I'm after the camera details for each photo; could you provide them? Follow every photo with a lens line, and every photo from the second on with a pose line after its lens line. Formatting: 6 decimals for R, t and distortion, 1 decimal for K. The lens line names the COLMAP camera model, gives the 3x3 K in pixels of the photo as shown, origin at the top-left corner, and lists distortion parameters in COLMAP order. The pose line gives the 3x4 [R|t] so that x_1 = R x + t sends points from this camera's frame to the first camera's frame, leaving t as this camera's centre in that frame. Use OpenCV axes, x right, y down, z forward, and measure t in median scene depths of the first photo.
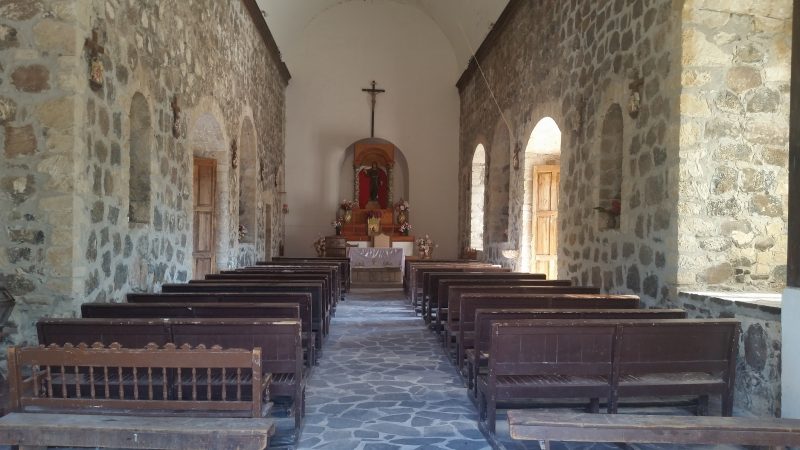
lens RADIAL K [[772.6, 0, 400.0], [0, 772.6, 225.0], [0, 0, 1]] dist [0.334376, -0.705626]
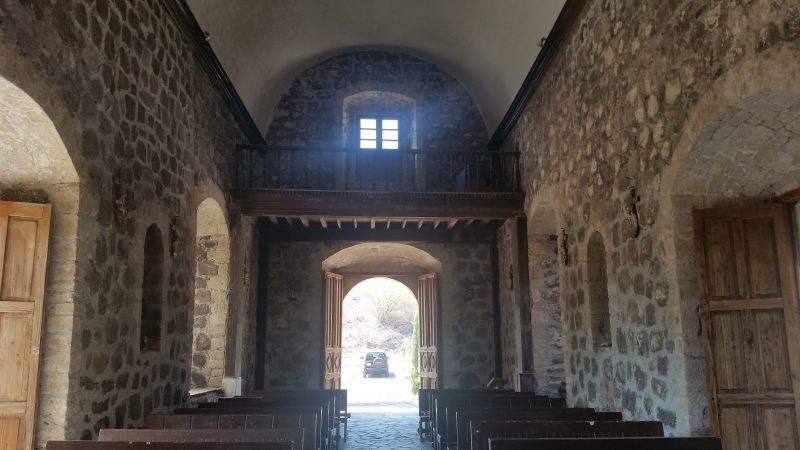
lens RADIAL K [[772.6, 0, 400.0], [0, 772.6, 225.0], [0, 0, 1]] dist [0.334376, -0.705626]
pose [[-0.999926, -0.001168, 0.012112, -0.054325], [-0.003350, 0.983333, -0.181785, 0.031224], [-0.011697, -0.181812, -0.983264, 2.052977]]
